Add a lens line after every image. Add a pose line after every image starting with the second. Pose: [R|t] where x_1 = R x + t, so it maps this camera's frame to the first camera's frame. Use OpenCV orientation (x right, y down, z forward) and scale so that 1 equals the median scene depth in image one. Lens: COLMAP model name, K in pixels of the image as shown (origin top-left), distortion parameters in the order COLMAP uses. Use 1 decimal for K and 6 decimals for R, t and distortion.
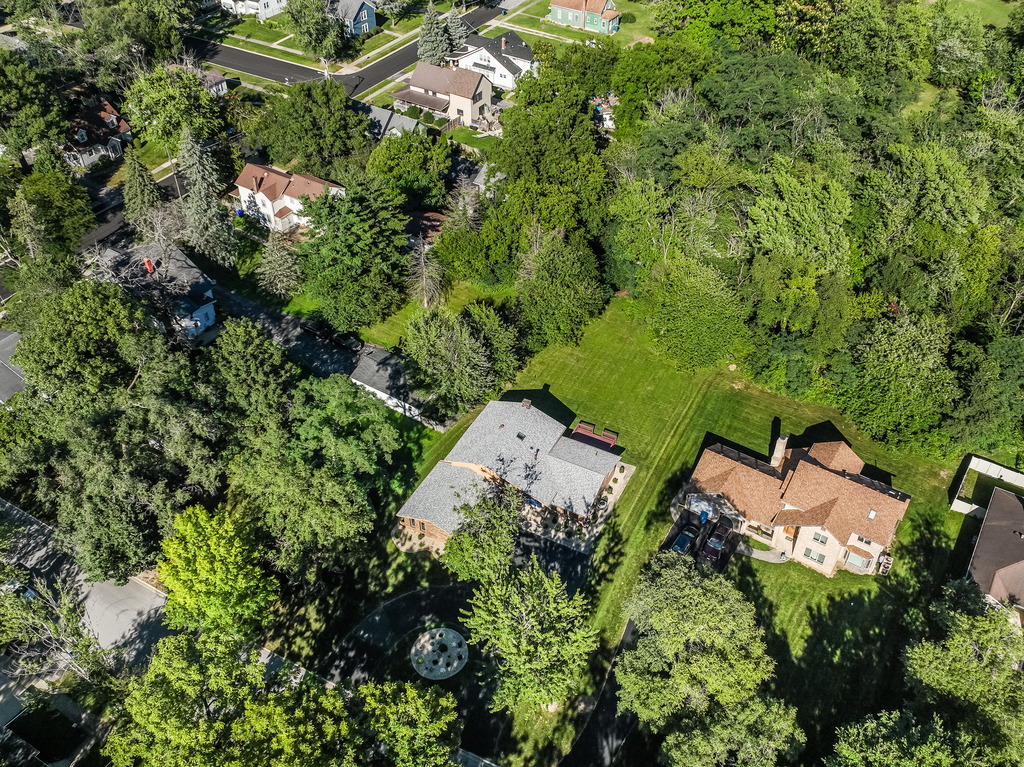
lens RADIAL K [[921.8, 0, 518.6], [0, 921.8, 377.4], [0, 0, 1]] dist [-0.006122, 0.007019]
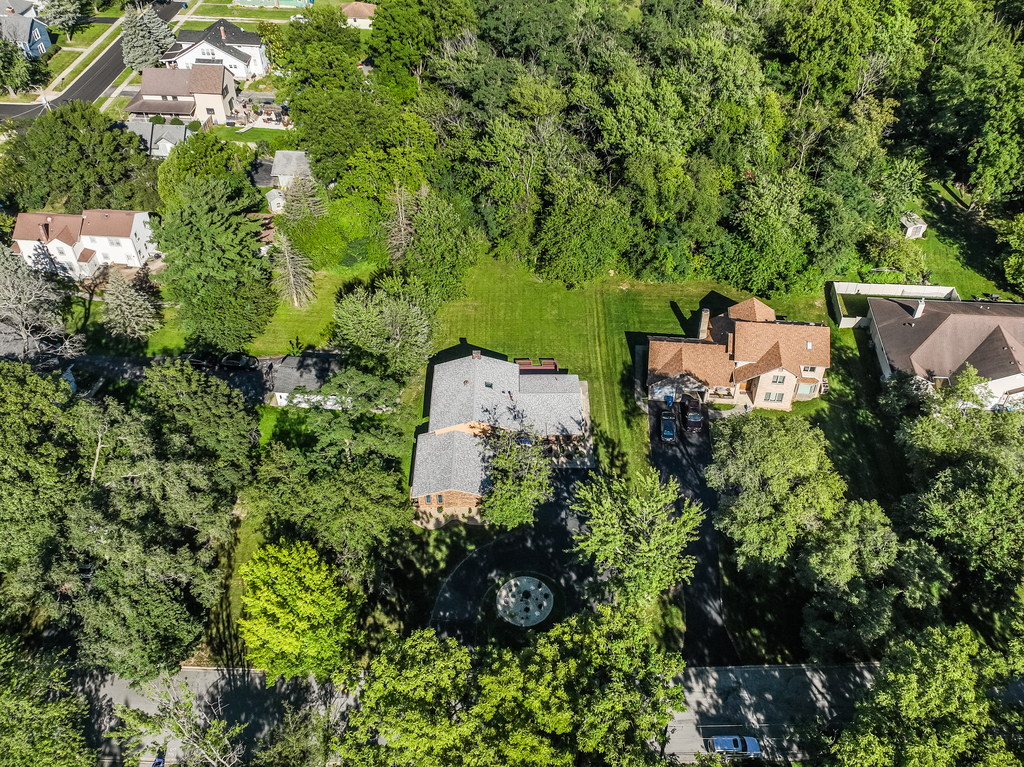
lens RADIAL K [[921.8, 0, 512.9], [0, 921.8, 380.2], [0, 0, 1]] dist [-0.006122, 0.007019]
pose [[0.887620, -0.312062, 0.338745, -0.326694], [0.304002, 0.949465, 0.078093, -0.012379], [-0.345996, 0.033662, 0.937632, 0.039647]]
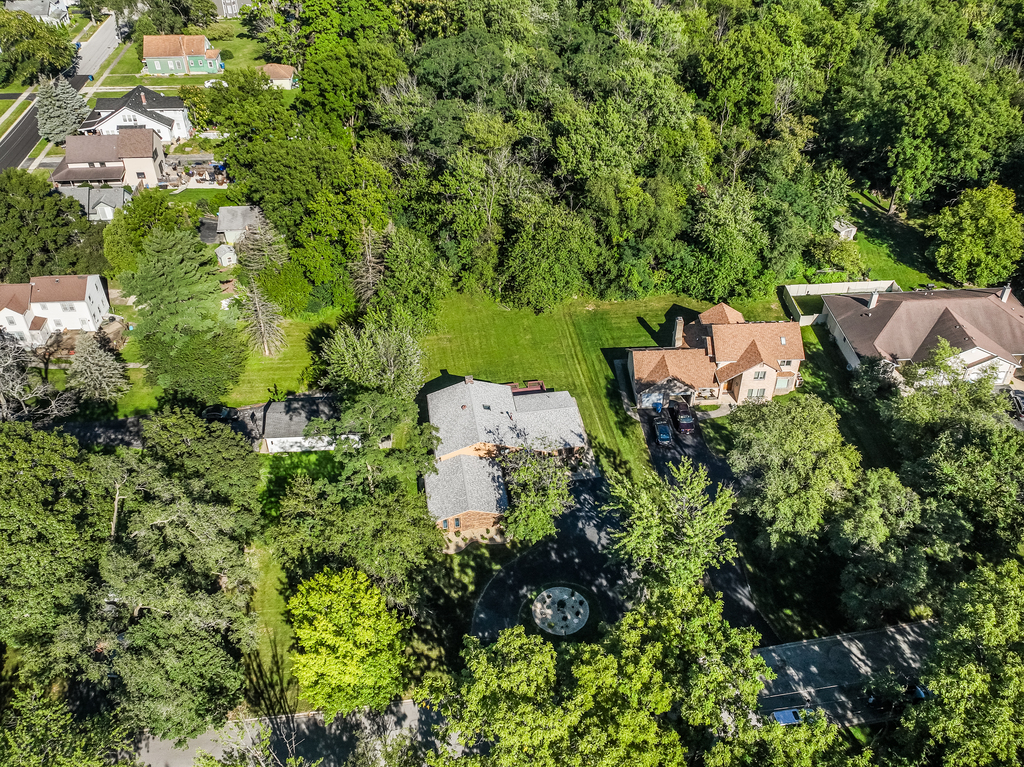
lens RADIAL K [[921.8, 0, 511.6], [0, 921.8, 380.5], [0, 0, 1]] dist [-0.006122, 0.007019]
pose [[0.805835, -0.368472, 0.463527, -0.451855], [0.389423, 0.919480, 0.053916, -0.007627], [-0.446070, 0.137061, 0.884441, 0.082466]]
